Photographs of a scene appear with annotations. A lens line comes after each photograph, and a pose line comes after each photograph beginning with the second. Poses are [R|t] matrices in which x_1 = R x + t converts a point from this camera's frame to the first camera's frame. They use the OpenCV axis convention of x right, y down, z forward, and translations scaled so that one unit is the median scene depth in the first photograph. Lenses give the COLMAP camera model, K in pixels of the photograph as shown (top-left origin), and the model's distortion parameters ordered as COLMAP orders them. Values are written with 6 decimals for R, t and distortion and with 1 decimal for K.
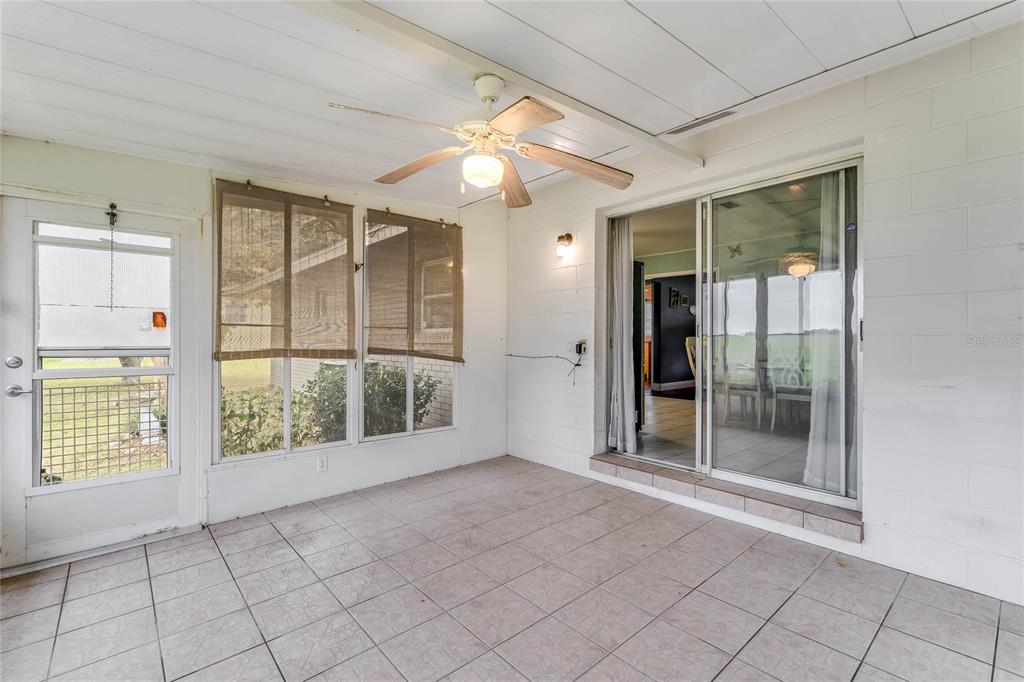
lens RADIAL K [[458.2, 0, 512.0], [0, 458.2, 341.0], [0, 0, 1]] dist [-0.000880, -0.000213]
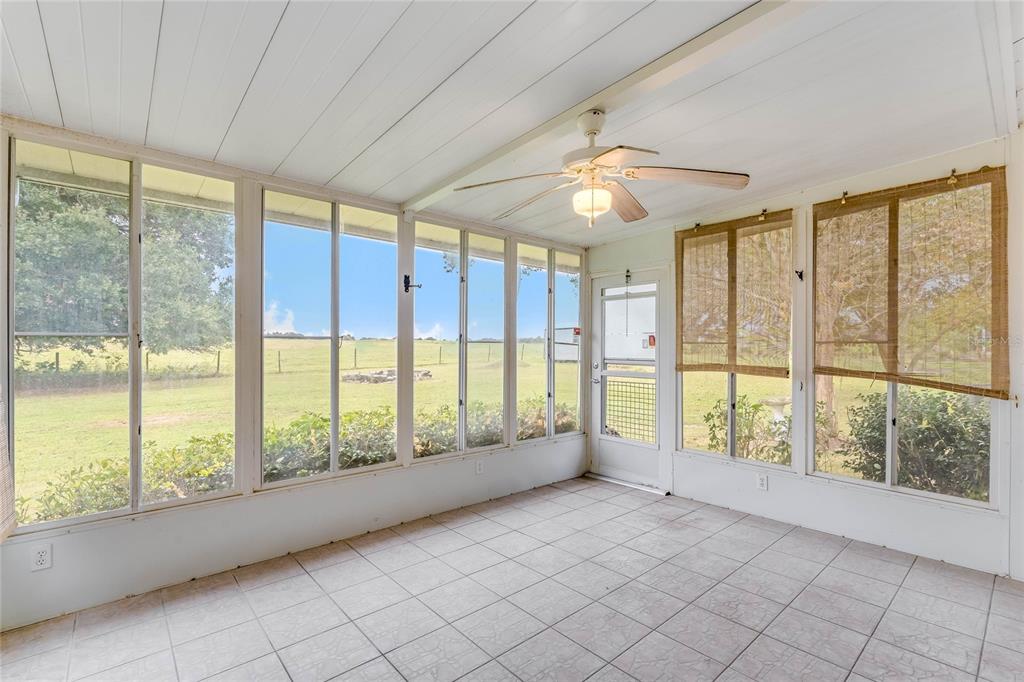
lens RADIAL K [[461.3, 0, 512.0], [0, 461.3, 341.0], [0, 0, 1]] dist [-0.000461, 0.000098]
pose [[0.002958, -0.013078, -0.999910, 0.698742], [-0.005077, 0.999901, -0.013093, -0.023454], [0.999983, 0.005115, 0.002891, 0.549541]]
